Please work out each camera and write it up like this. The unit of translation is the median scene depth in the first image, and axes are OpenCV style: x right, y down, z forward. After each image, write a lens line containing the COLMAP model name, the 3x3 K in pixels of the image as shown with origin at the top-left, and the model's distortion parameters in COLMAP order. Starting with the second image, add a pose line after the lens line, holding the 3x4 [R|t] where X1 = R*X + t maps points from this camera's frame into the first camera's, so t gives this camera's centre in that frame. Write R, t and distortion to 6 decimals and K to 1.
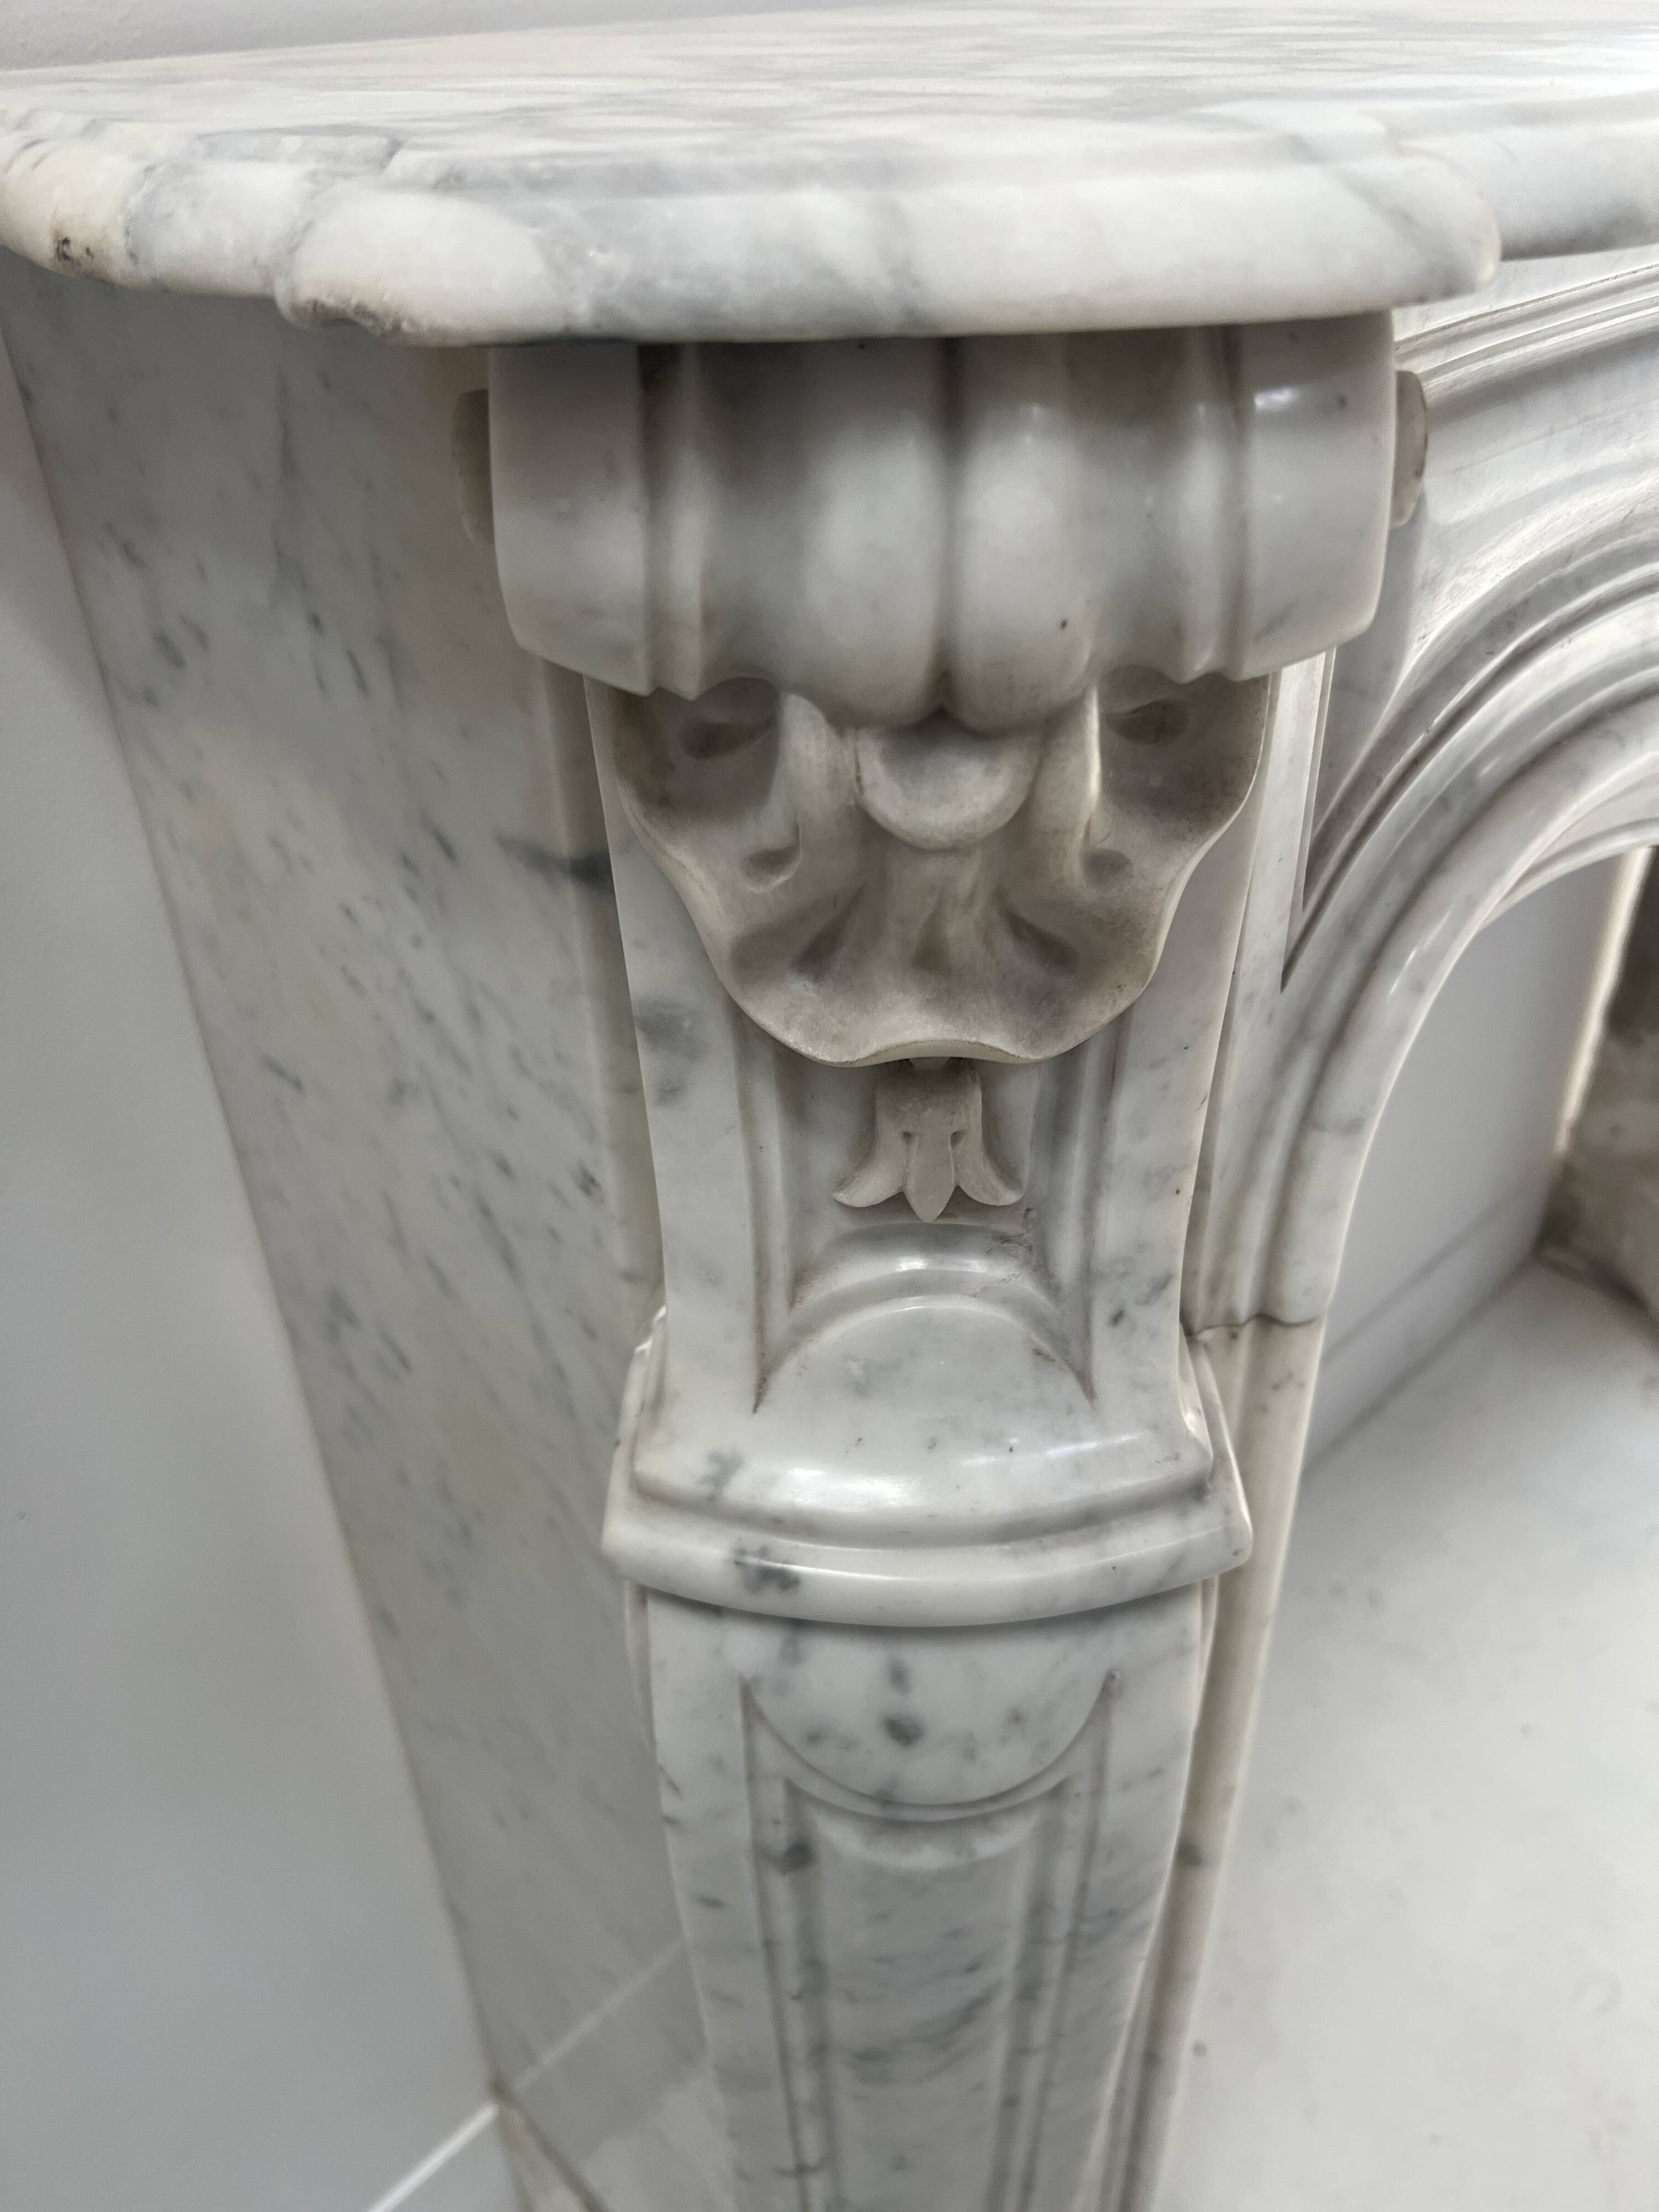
lens RADIAL K [[1640.3, 0, 829.5], [0, 1640.3, 1106.0], [0, 0, 1]] dist [0.049050, -0.068442]
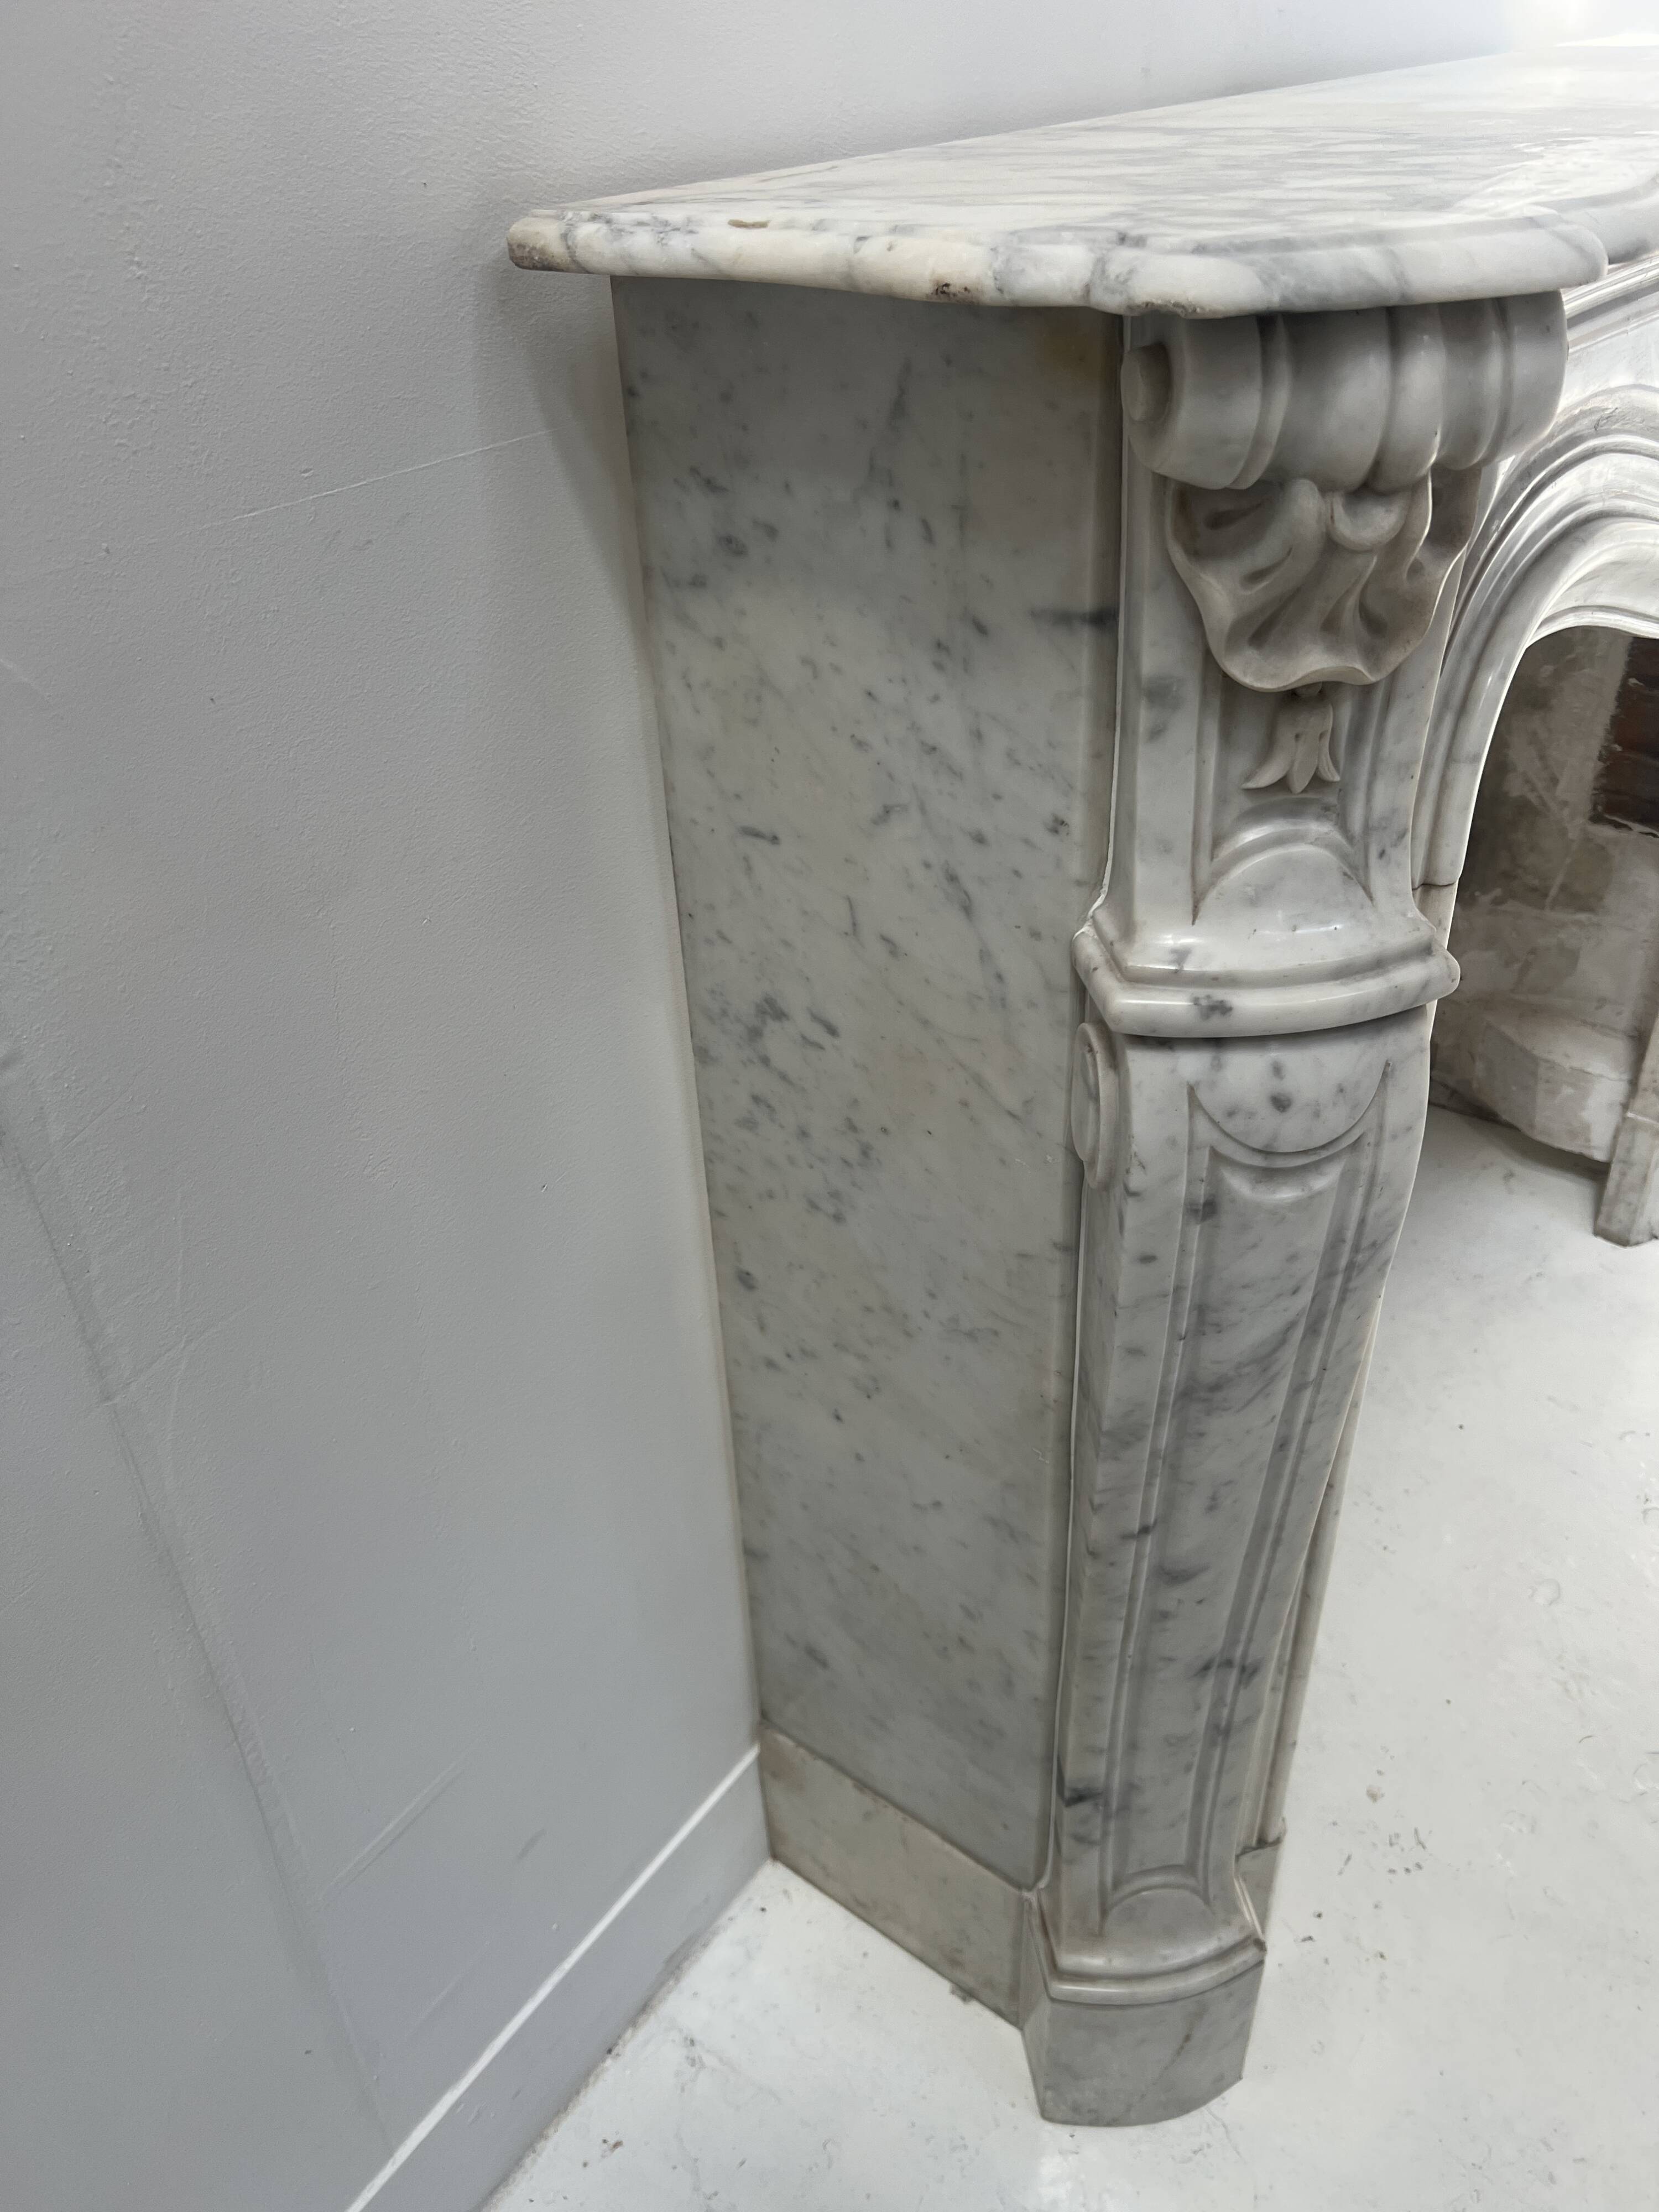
lens RADIAL K [[1613.1, 0, 829.5], [0, 1613.1, 1106.0], [0, 0, 1]] dist [0.058834, -0.071365]
pose [[0.988468, -0.097793, 0.115616, -0.671826], [0.099908, 0.994917, -0.012626, 0.371930], [-0.113793, 0.024032, 0.993214, -0.717430]]
